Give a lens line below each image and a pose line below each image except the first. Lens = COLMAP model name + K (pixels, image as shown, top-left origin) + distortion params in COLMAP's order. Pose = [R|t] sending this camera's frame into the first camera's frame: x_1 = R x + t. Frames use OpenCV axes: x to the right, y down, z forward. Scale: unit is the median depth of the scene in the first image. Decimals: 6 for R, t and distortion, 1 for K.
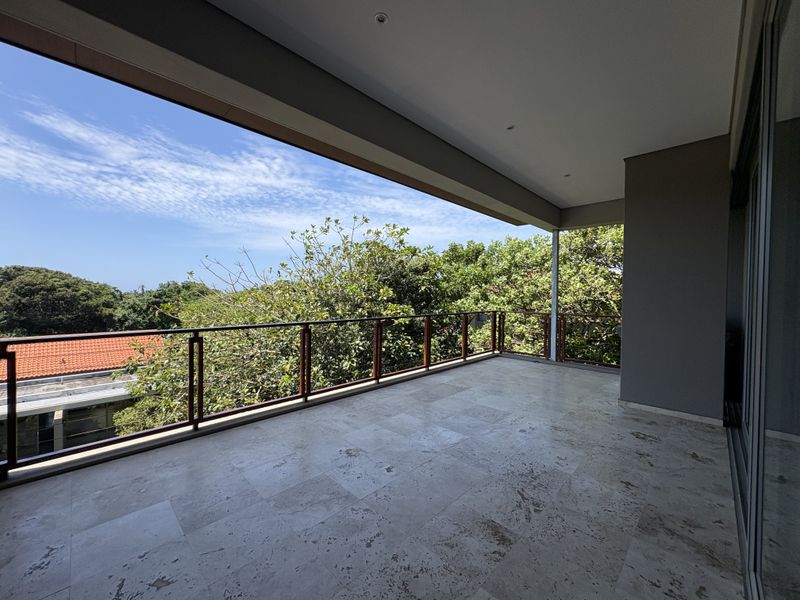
lens RADIAL K [[319.1, 0, 400.0], [0, 319.1, 300.0], [0, 0, 1]] dist [-0.001624, 0.000112]
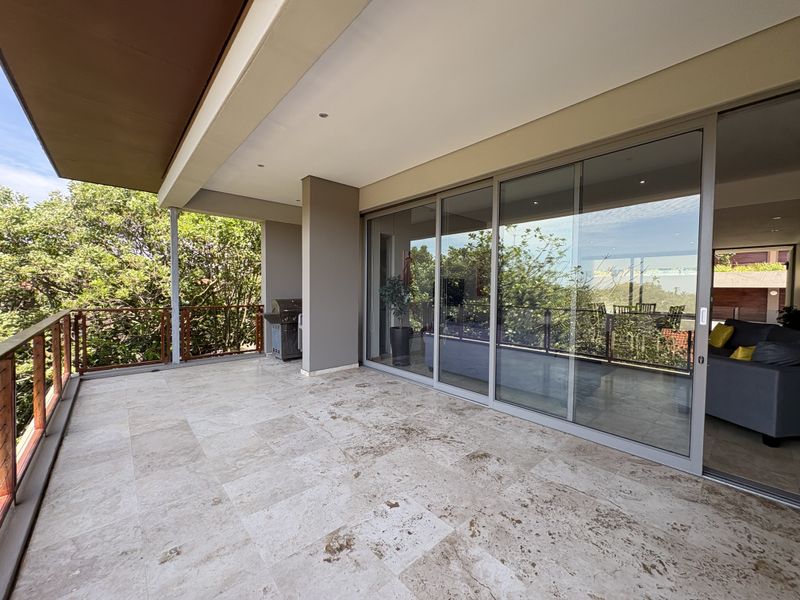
lens RADIAL K [[319.1, 0, 400.0], [0, 319.1, 300.0], [0, 0, 1]] dist [-0.001624, 0.000112]
pose [[0.064550, -0.044541, 0.996920, -0.673362], [0.007342, 0.998998, 0.044159, -0.021802], [-0.997887, 0.004469, 0.064813, 0.761842]]
